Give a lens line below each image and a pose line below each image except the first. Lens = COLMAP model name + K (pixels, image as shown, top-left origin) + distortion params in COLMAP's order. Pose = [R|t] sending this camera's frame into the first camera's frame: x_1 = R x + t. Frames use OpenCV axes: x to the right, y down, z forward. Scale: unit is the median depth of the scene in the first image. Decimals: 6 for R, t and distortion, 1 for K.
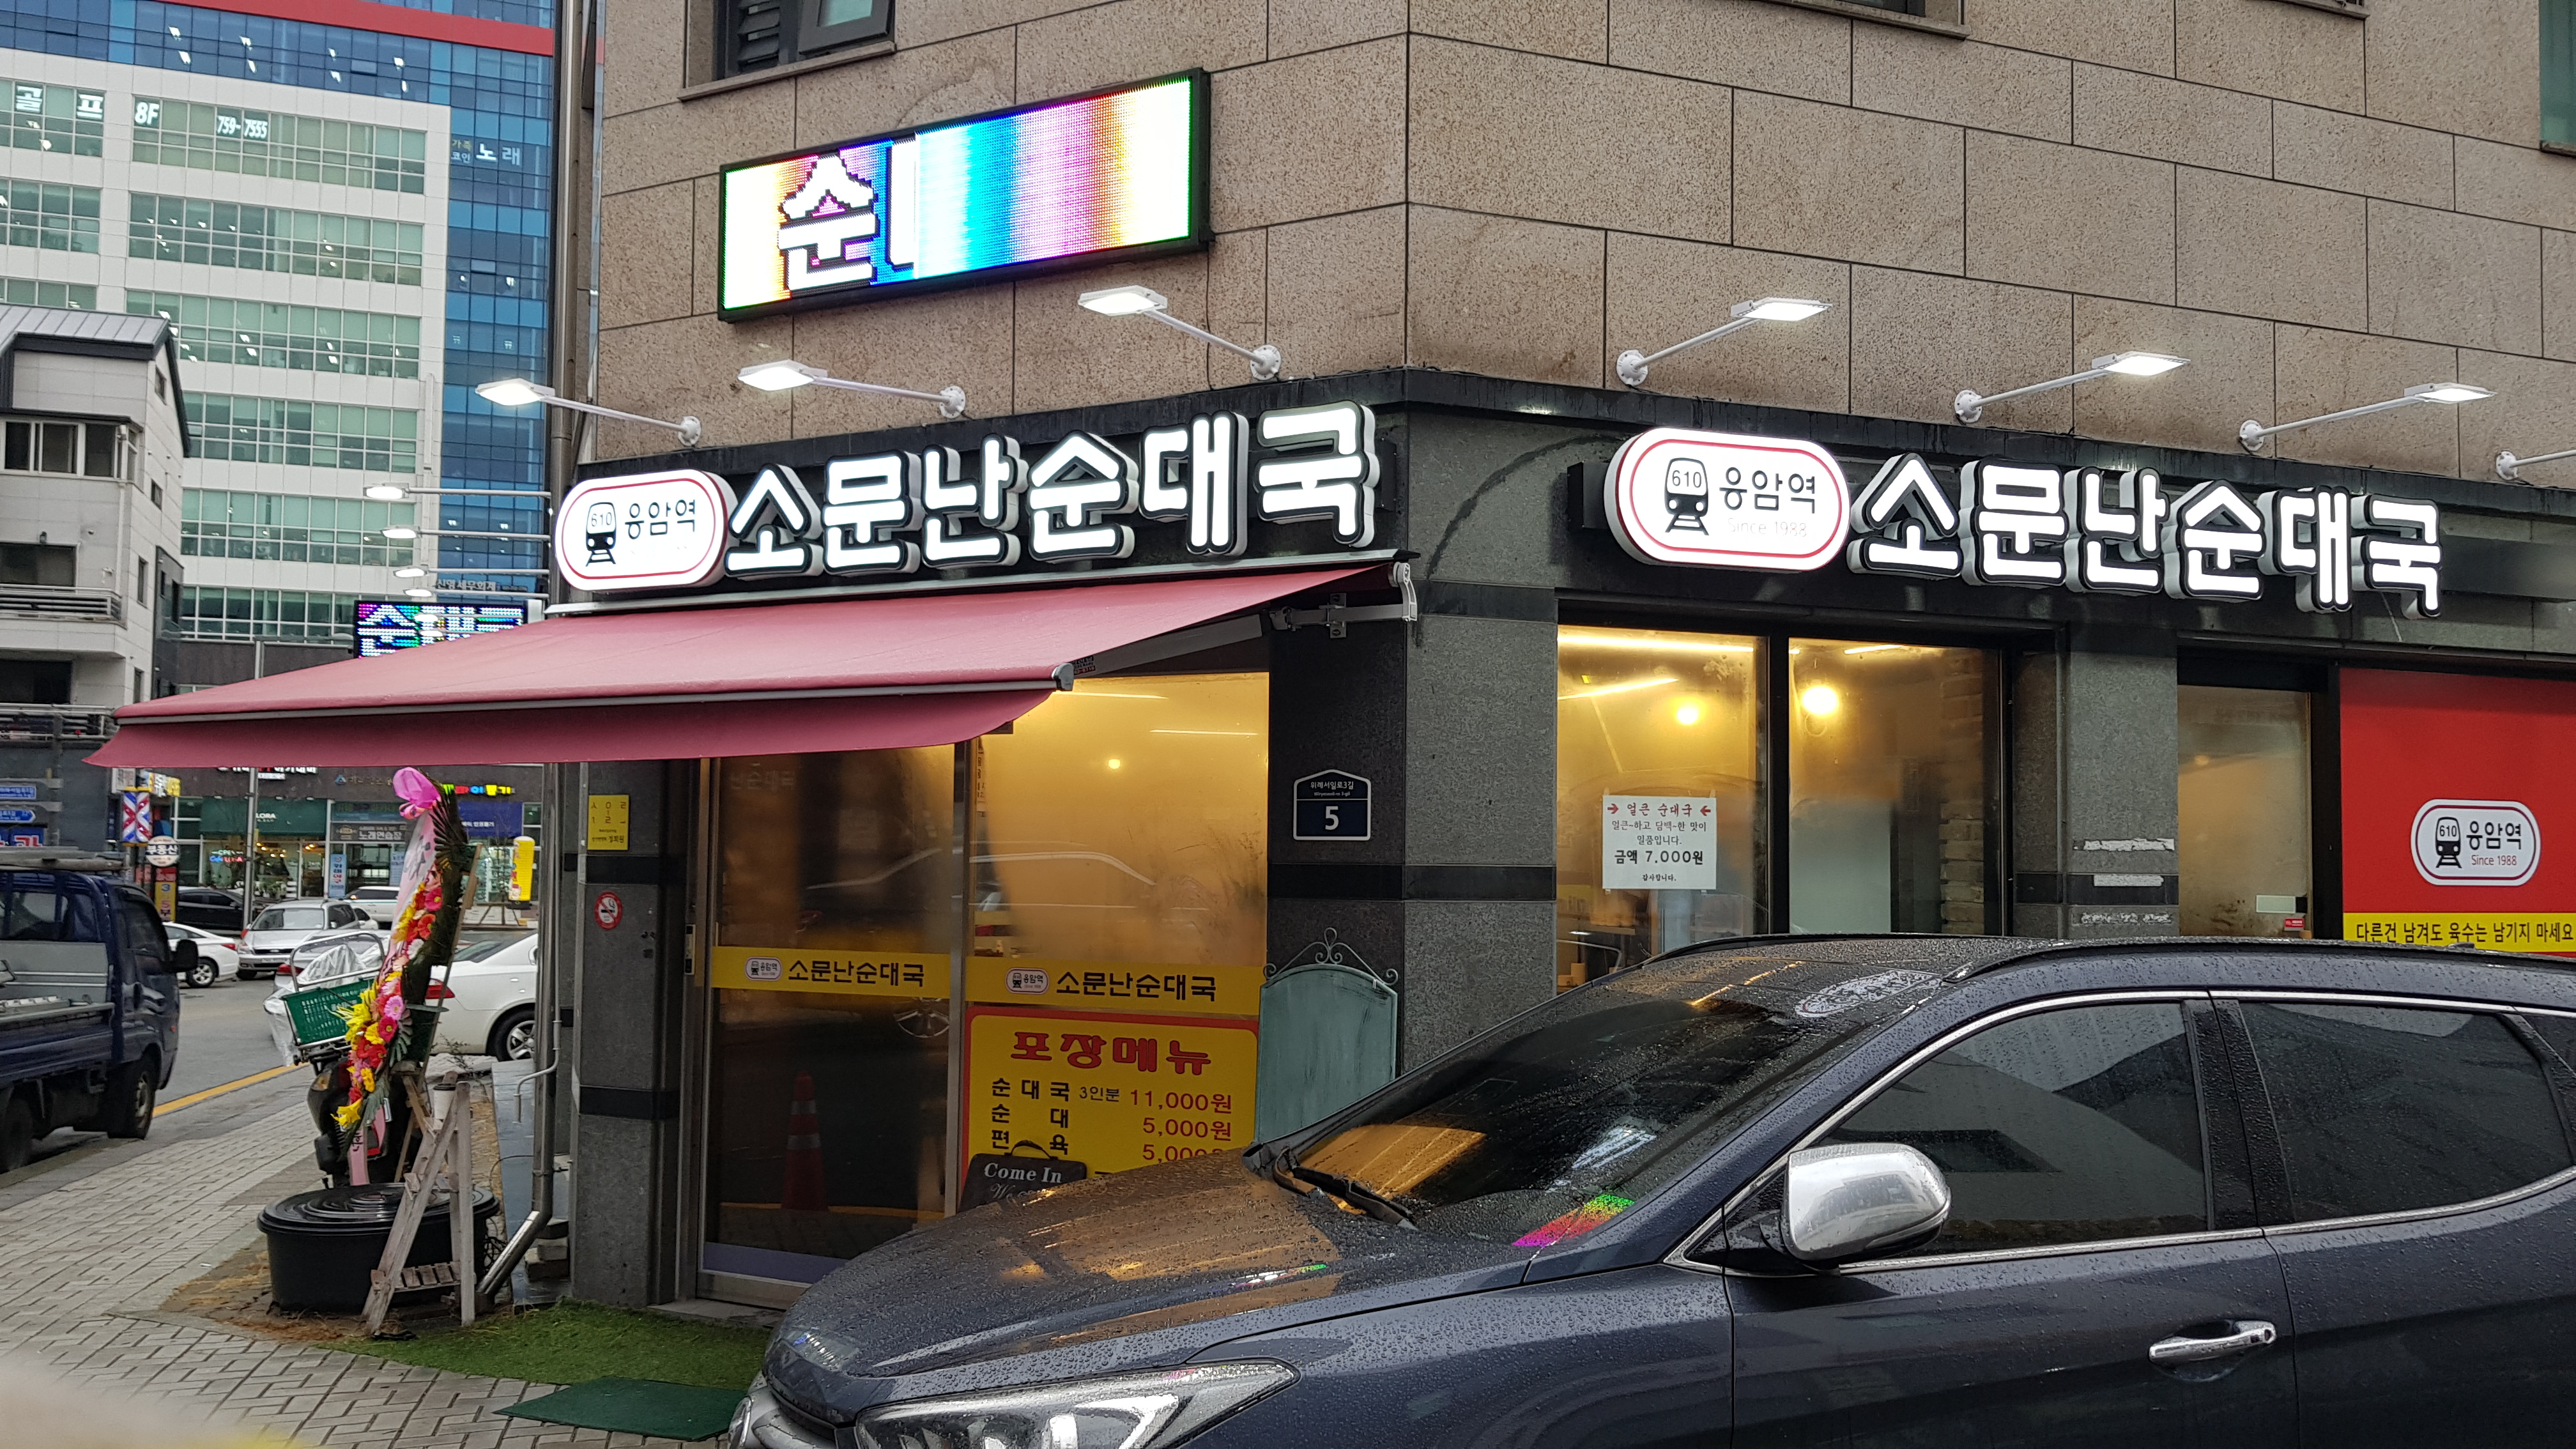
lens RADIAL K [[2038.1, 0, 1285.6], [0, 2038.1, 796.7], [0, 0, 1]] dist [-0.002917, -0.015211]
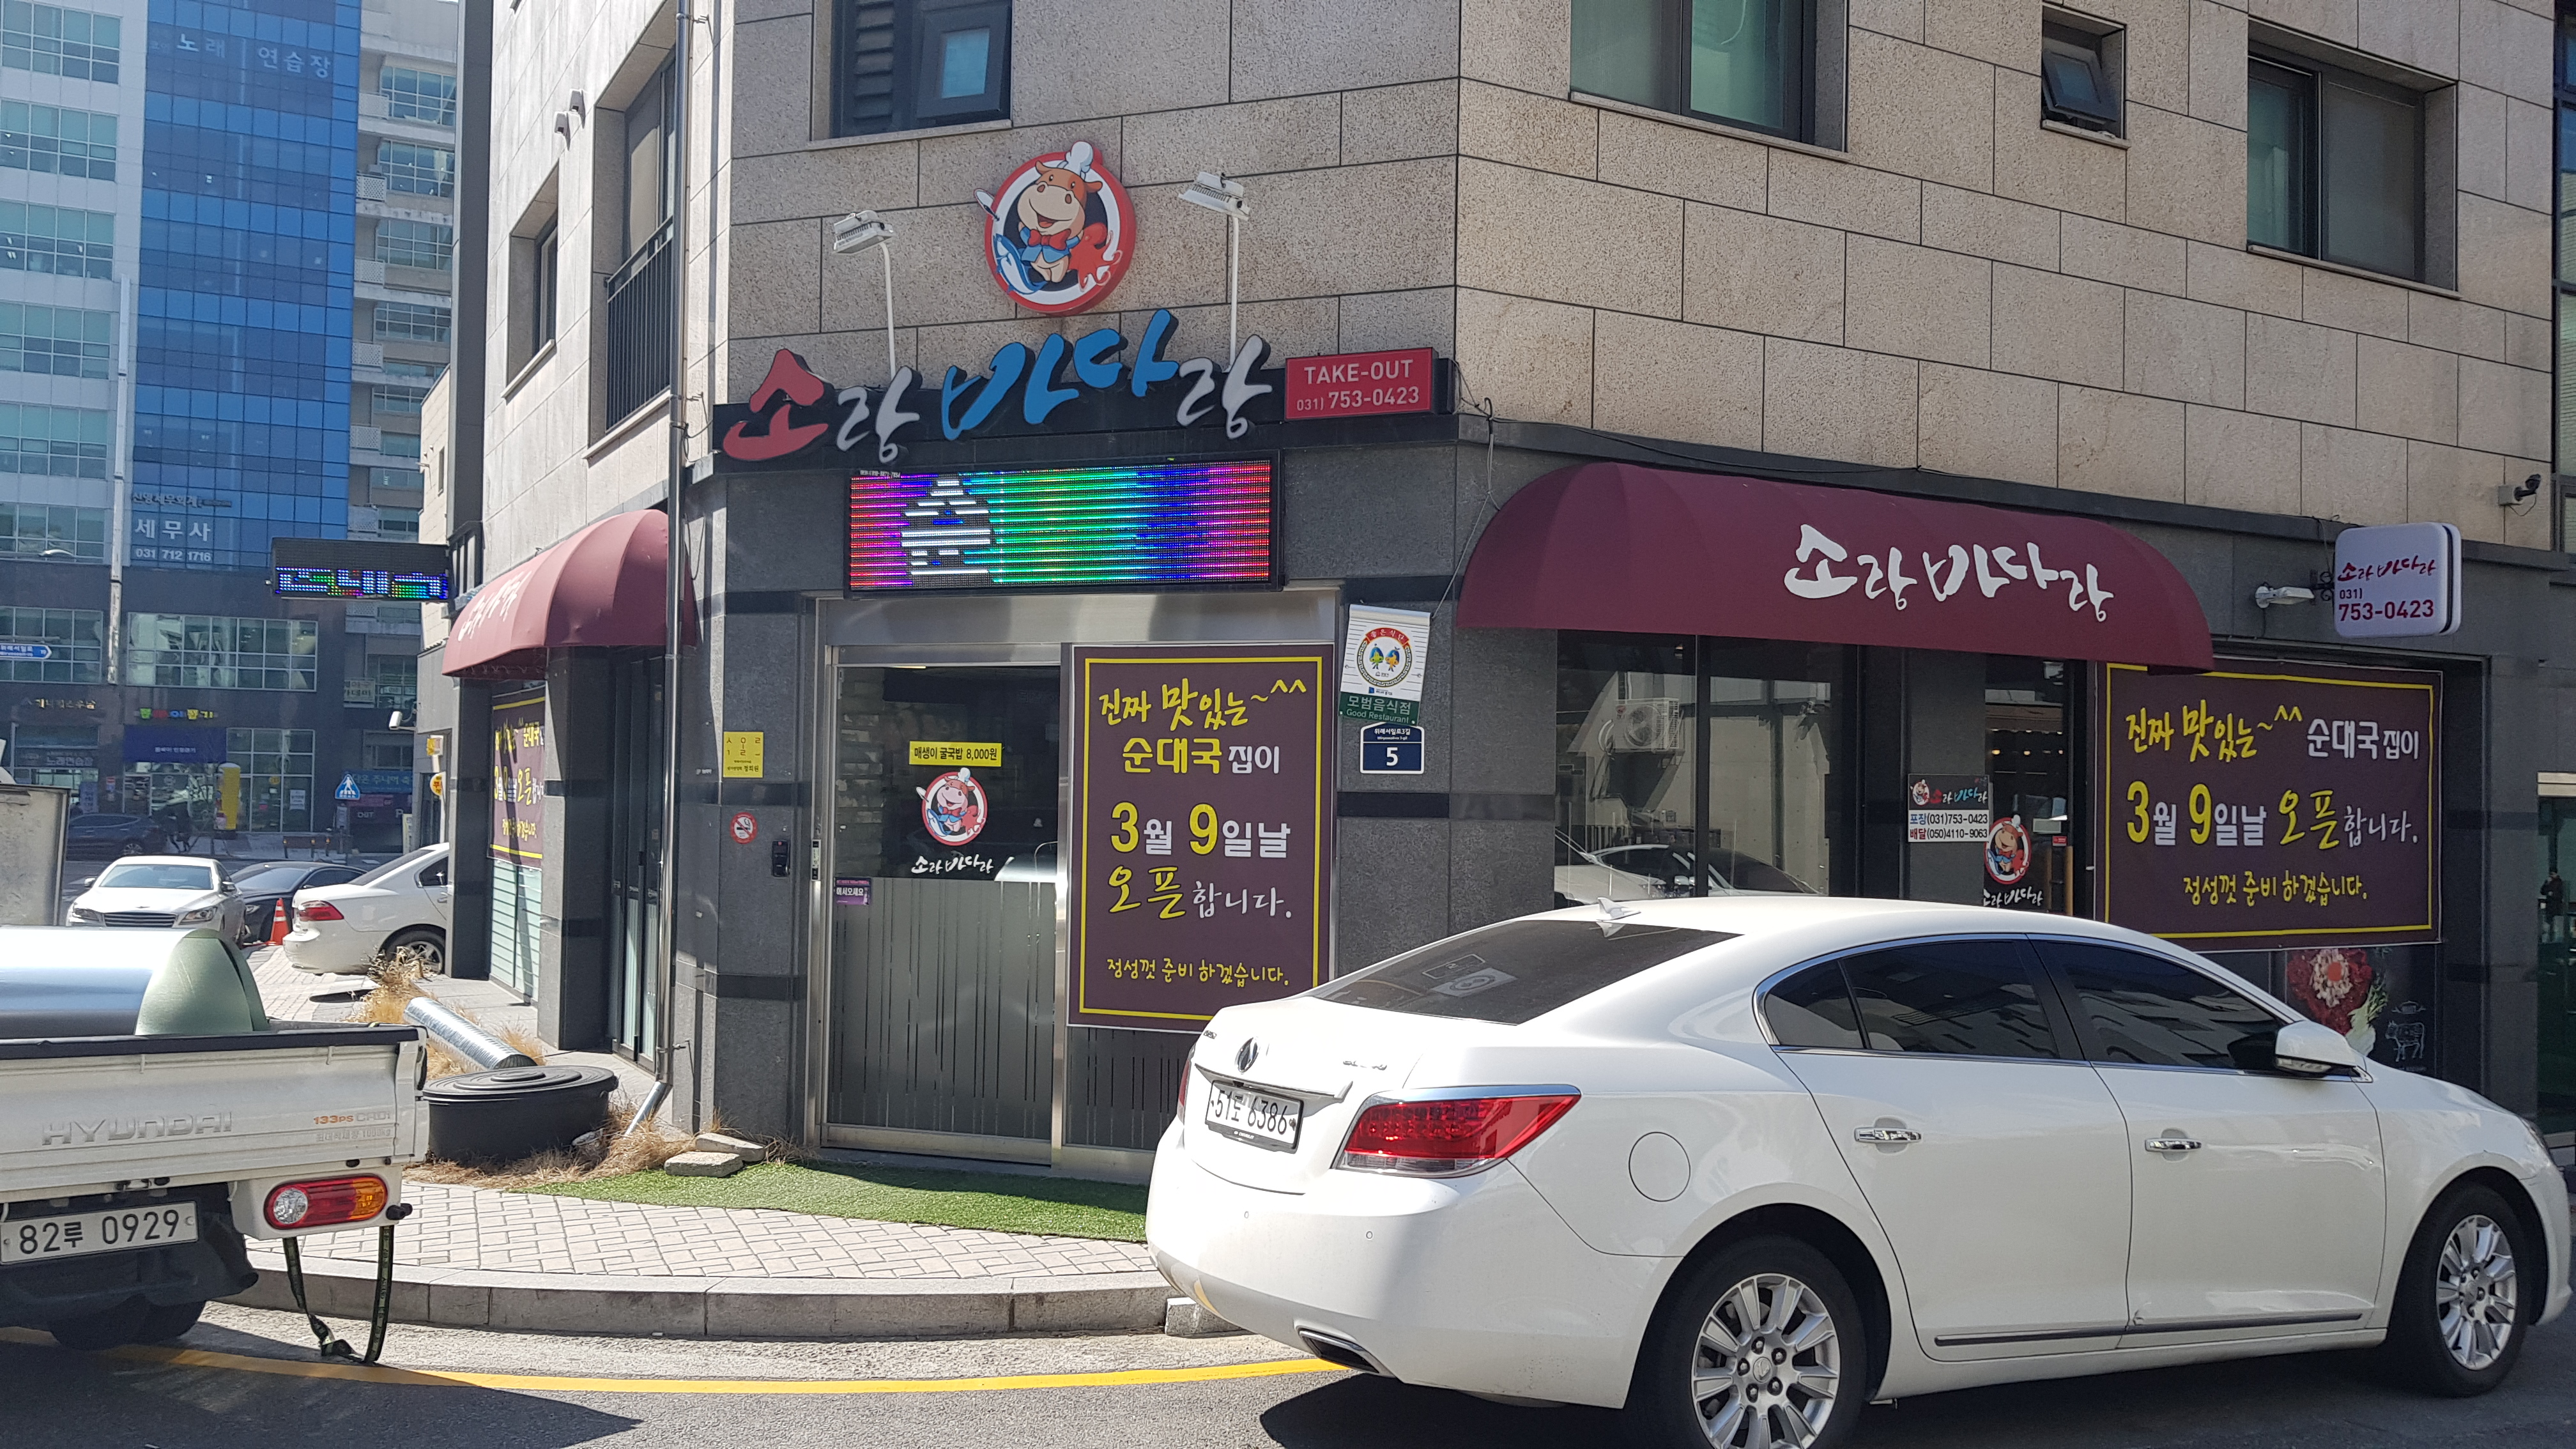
lens RADIAL K [[2038.1, 0, 1285.6], [0, 2038.1, 796.7], [0, 0, 1]] dist [-0.002917, -0.015211]
pose [[0.990139, 0.004273, 0.140022, -0.197866], [-0.008930, 0.999427, 0.032648, -0.004958], [-0.139802, -0.033576, 0.989610, -0.248801]]
